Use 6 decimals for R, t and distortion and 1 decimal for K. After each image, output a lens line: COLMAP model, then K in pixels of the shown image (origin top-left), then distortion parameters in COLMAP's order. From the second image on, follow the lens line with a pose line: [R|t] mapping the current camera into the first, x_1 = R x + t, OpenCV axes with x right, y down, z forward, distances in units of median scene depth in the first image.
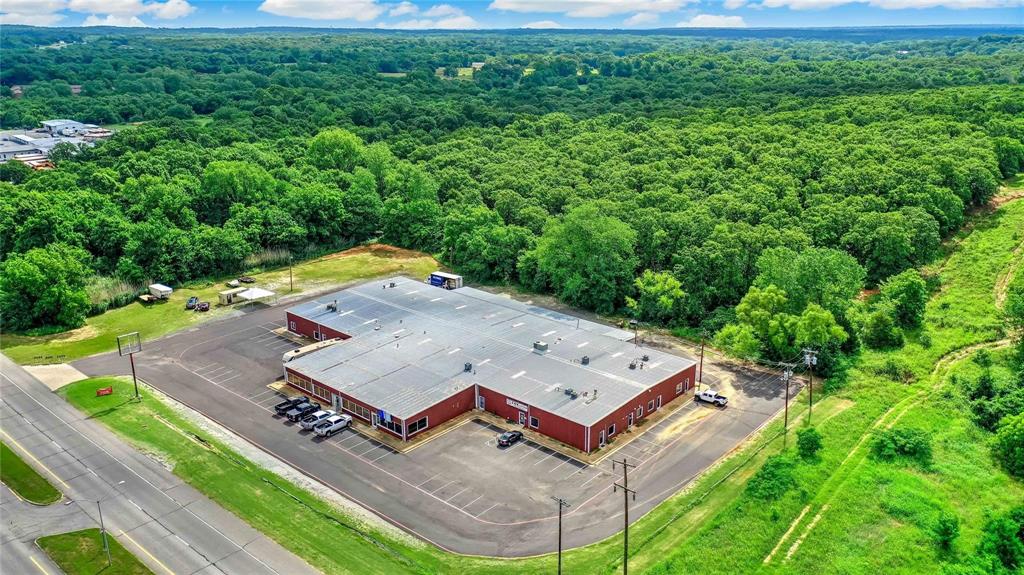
lens RADIAL K [[794.2, 0, 512.0], [0, 794.2, 287.5], [0, 0, 1]] dist [-0.002020, -0.000039]
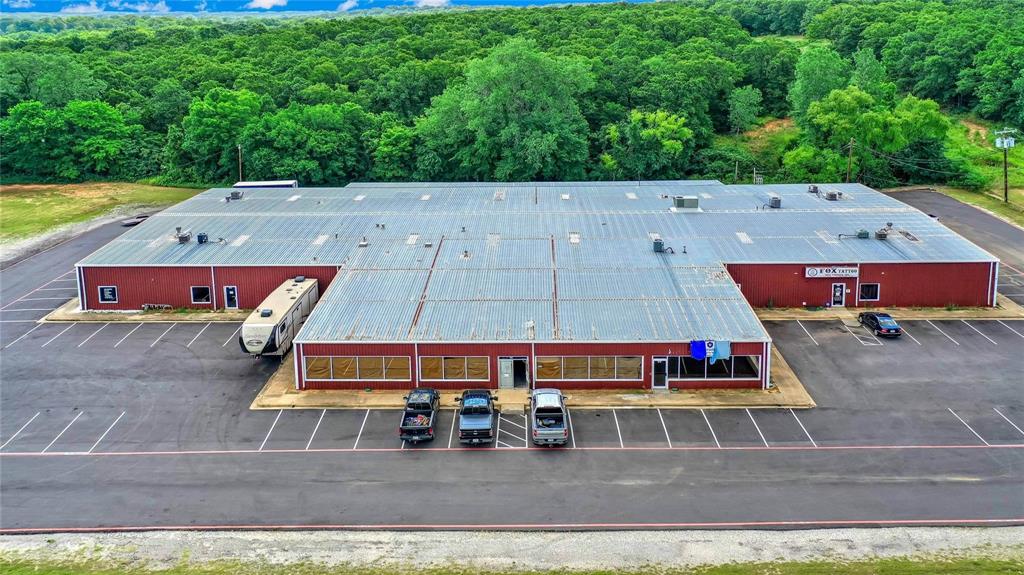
lens RADIAL K [[734.2, 0, 512.0], [0, 734.2, 287.5], [0, 0, 1]] dist [0.002073, 0.000877]
pose [[0.747418, -0.211928, 0.629645, -0.487963], [0.189612, 0.976383, 0.103556, 0.060440], [-0.636721, 0.041989, 0.769950, 0.731263]]
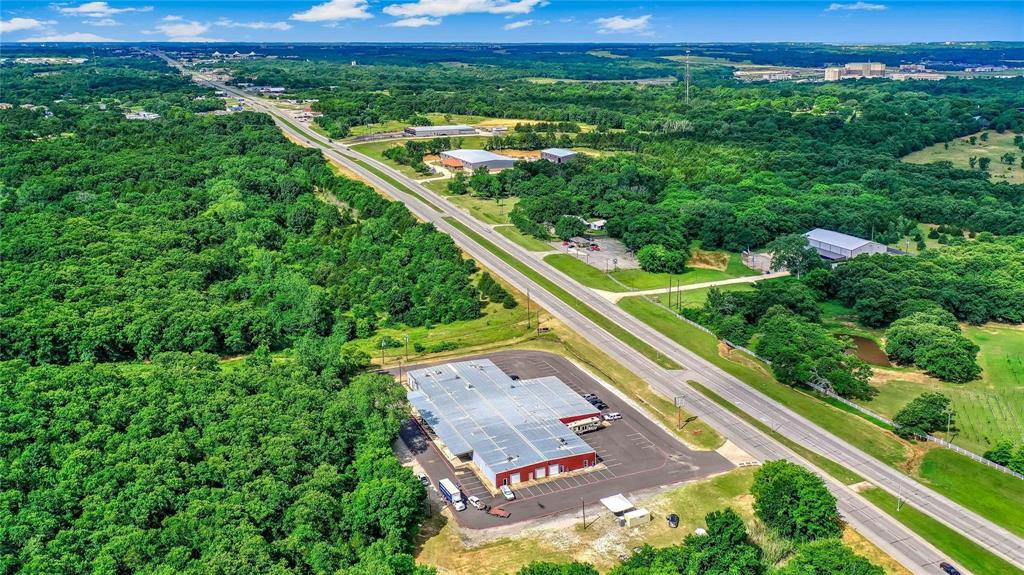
lens RADIAL K [[794.2, 0, 512.0], [0, 794.2, 287.5], [0, 0, 1]] dist [-0.002020, -0.000039]
pose [[-0.919468, -0.077620, 0.385426, -0.842128], [0.144190, 0.845440, 0.514238, -1.179863], [-0.365770, 0.528400, -0.766163, 2.533912]]
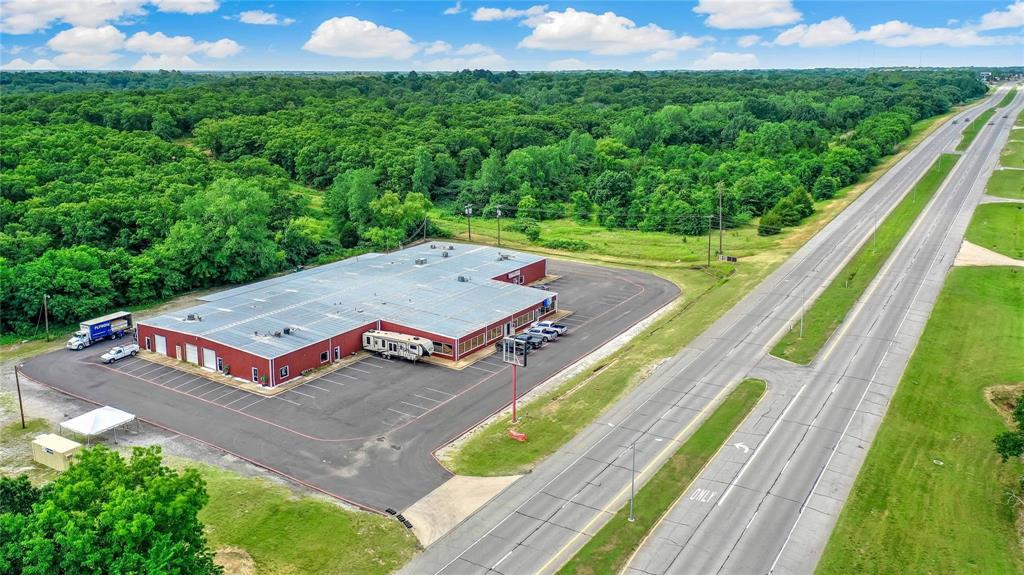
lens RADIAL K [[794.2, 0, 512.0], [0, 794.2, 287.5], [0, 0, 1]] dist [-0.002020, -0.000039]
pose [[-0.178019, -0.219762, 0.959174, -1.238725], [0.293081, 0.918664, 0.264875, -0.179123], [-0.939368, 0.328269, -0.099132, 1.131605]]
